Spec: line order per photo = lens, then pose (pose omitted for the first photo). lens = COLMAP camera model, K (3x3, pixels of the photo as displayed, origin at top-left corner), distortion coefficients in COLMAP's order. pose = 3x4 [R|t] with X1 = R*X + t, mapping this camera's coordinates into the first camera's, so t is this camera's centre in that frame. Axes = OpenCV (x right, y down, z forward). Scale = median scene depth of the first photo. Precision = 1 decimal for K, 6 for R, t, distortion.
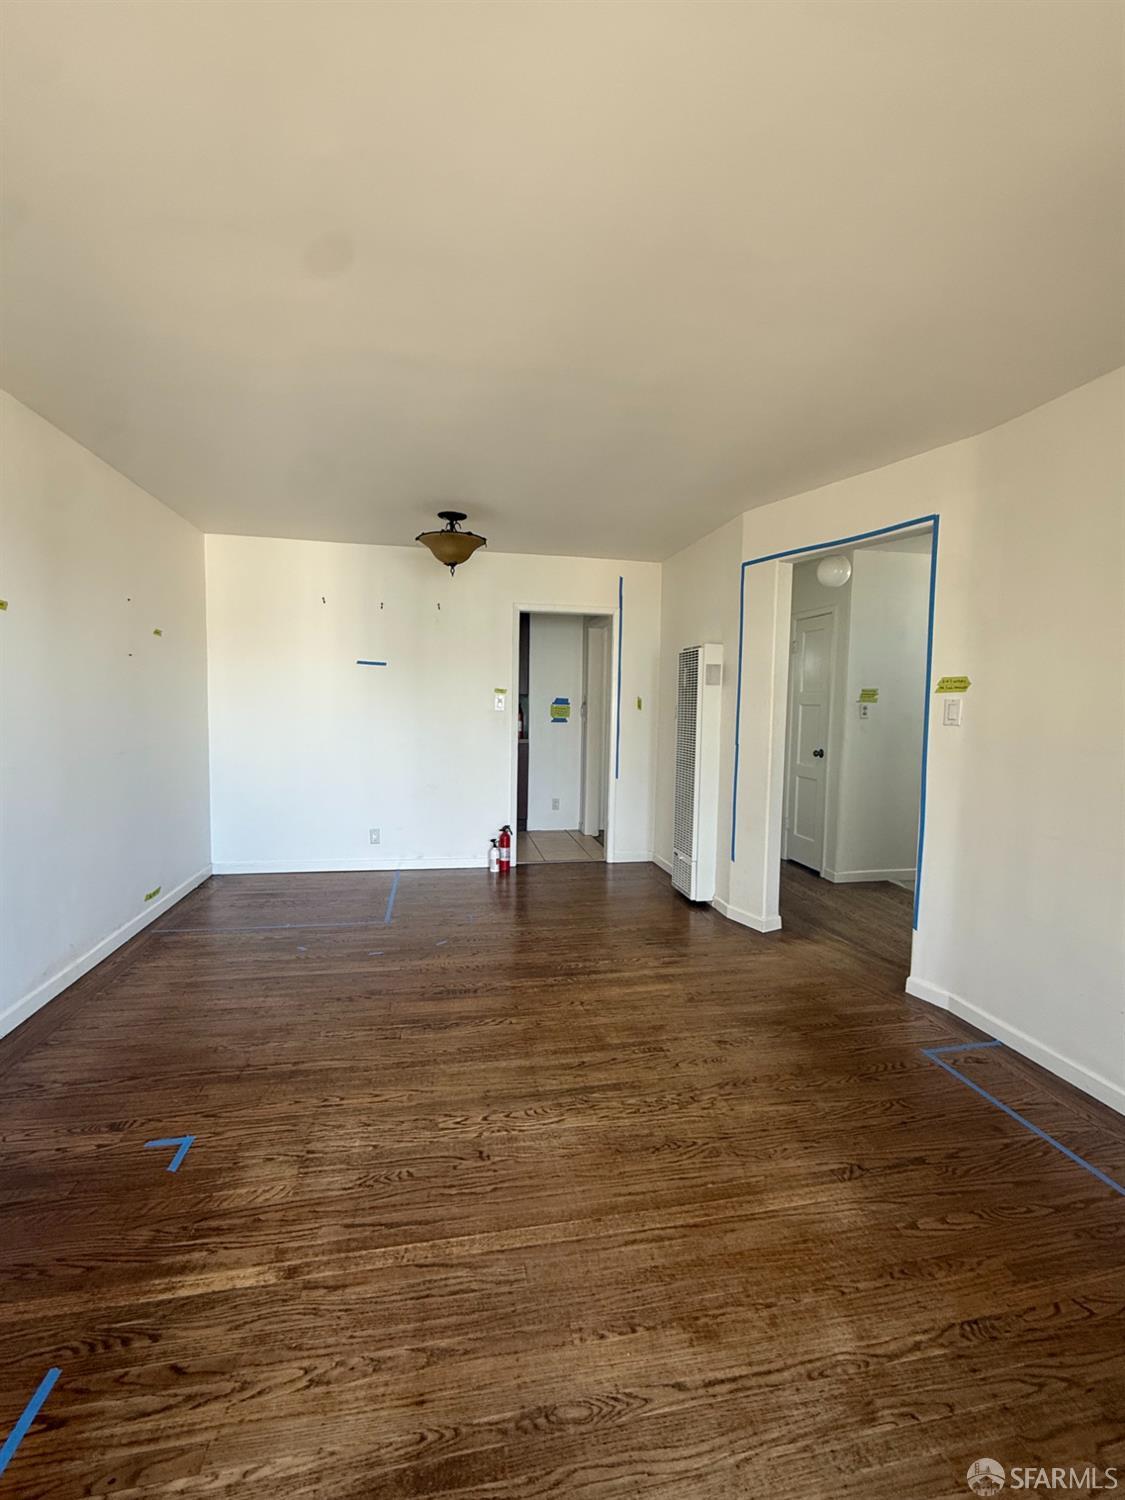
lens RADIAL K [[646.5, 0, 561.3], [0, 646.5, 748.1], [0, 0, 1]] dist [-0.001153, -0.000077]
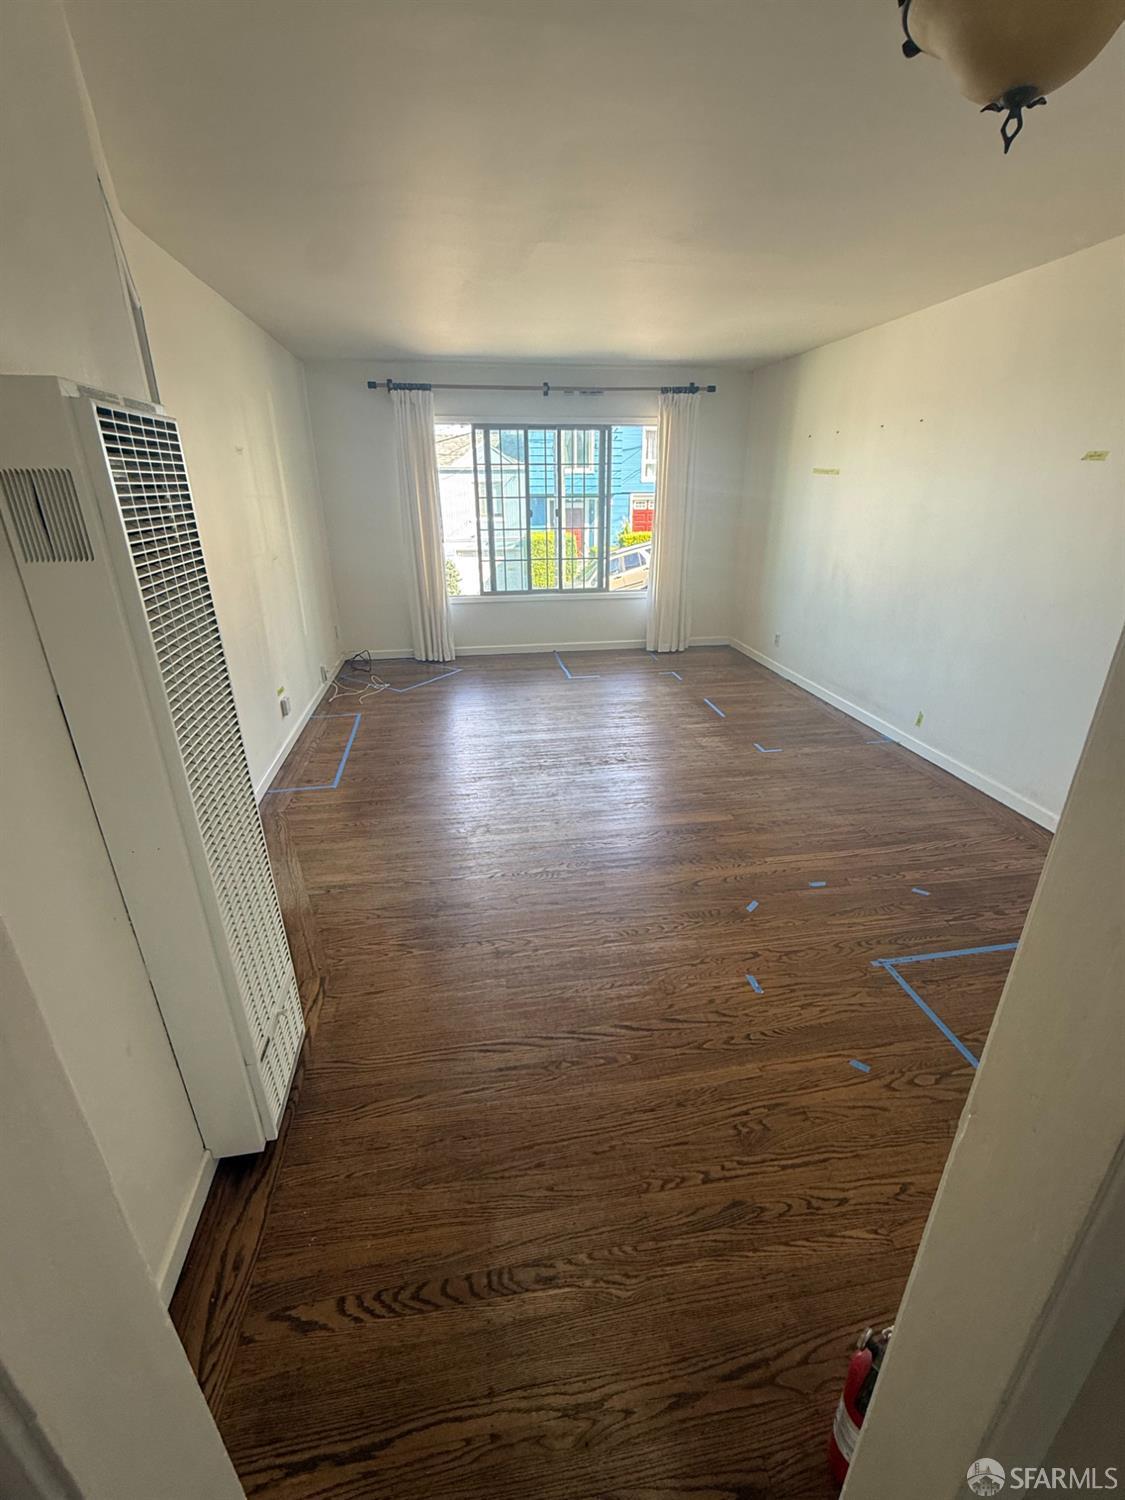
lens RADIAL K [[646.5, 0, 559.7], [0, 646.5, 750.3], [0, 0, 1]] dist [-0.001153, -0.000077]
pose [[-0.999353, -0.024975, 0.025889, 0.025390], [-0.010730, 0.893901, 0.448137, -0.264422], [-0.034335, 0.447569, -0.893590, 2.325596]]
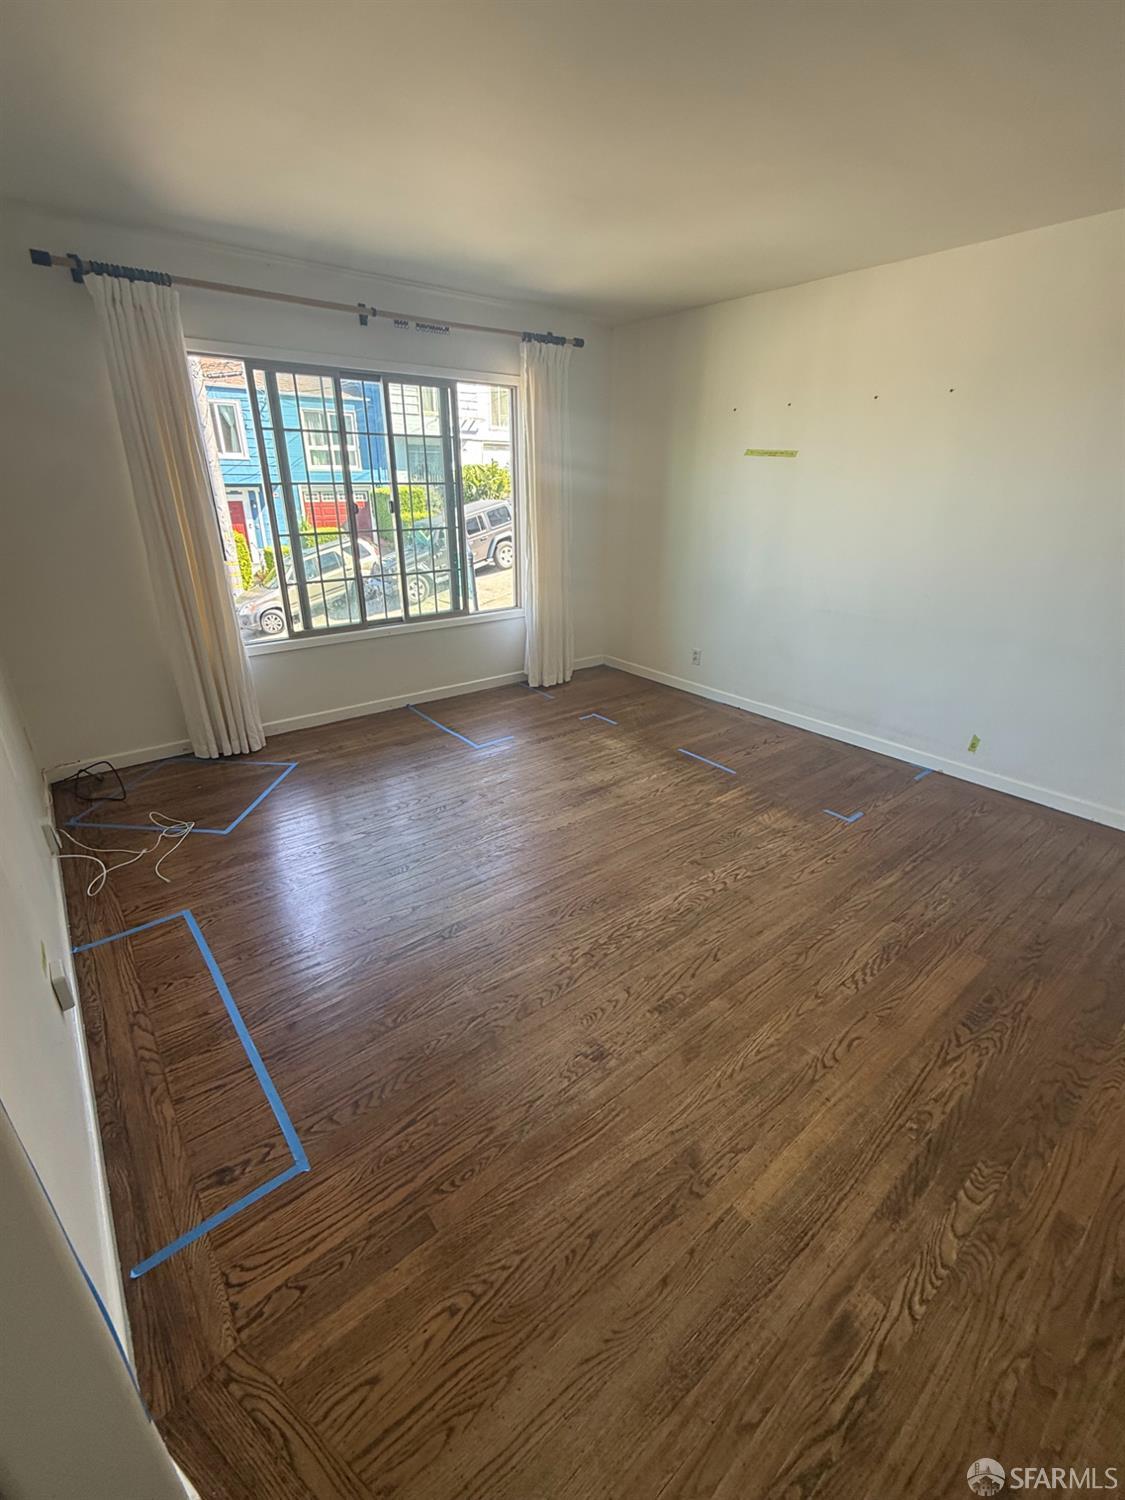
lens RADIAL K [[646.5, 0, 567.1], [0, 646.5, 751.3], [0, 0, 1]] dist [-0.001153, -0.000077]
pose [[-0.882535, 0.160991, -0.441830, 0.571337], [-0.057798, 0.895311, 0.441676, -0.166617], [0.466681, 0.415331, -0.780838, 1.482983]]
